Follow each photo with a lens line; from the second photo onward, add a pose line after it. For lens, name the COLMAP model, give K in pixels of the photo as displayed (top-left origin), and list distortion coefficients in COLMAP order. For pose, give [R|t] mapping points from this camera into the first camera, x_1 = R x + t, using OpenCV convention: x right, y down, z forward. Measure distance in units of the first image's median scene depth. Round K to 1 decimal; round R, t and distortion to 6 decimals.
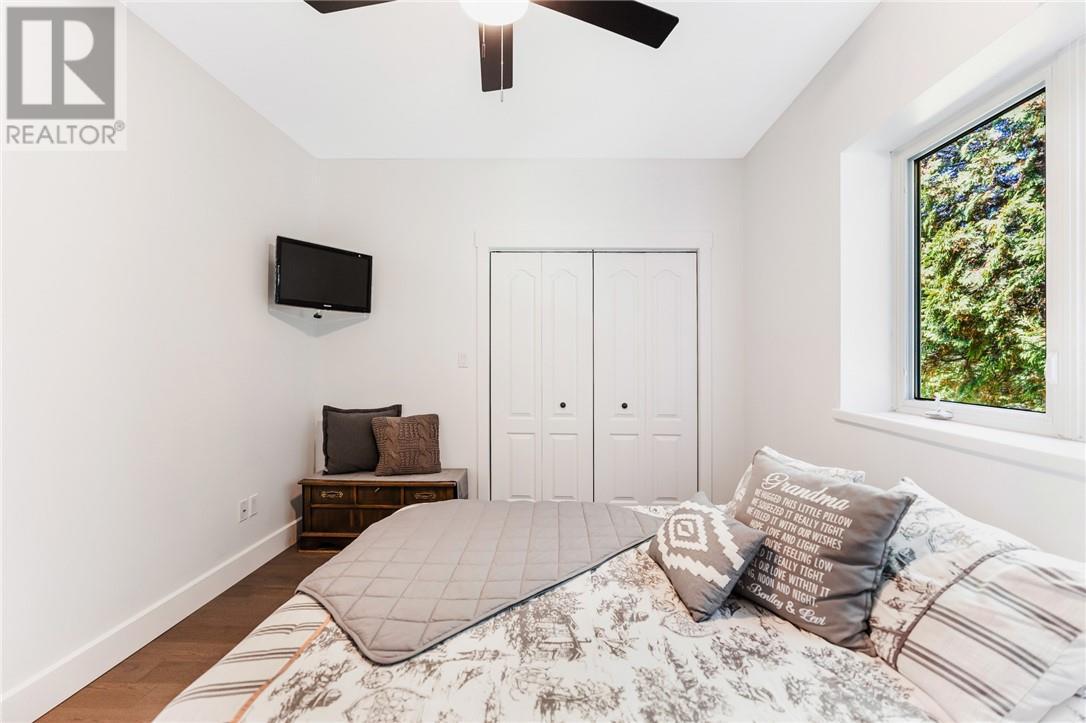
lens RADIAL K [[469.5, 0, 547.3], [0, 469.5, 363.0], [0, 0, 1]] dist [-0.013922, 0.009314]
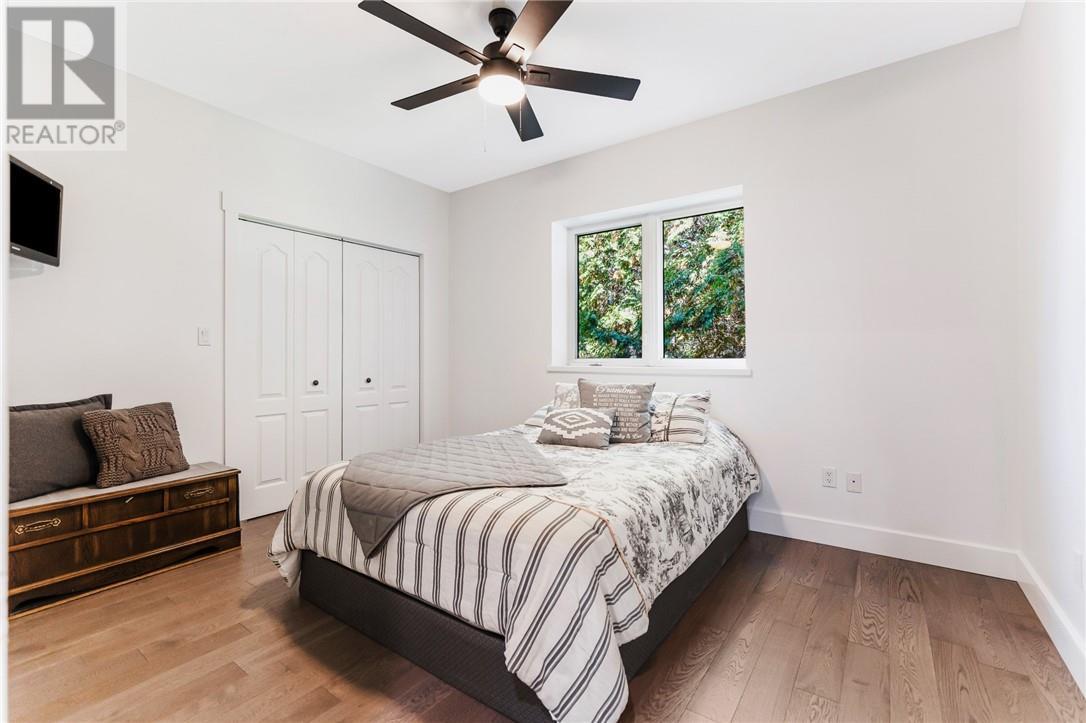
lens RADIAL K [[463.1, 0, 540.8], [0, 463.1, 357.0], [0, 0, 1]] dist [-0.010406, 0.007803]
pose [[0.582587, -0.010857, 0.812696, -0.577202], [0.014607, 0.999889, 0.002886, 0.042322], [-0.812637, 0.010189, 0.582681, 0.003878]]
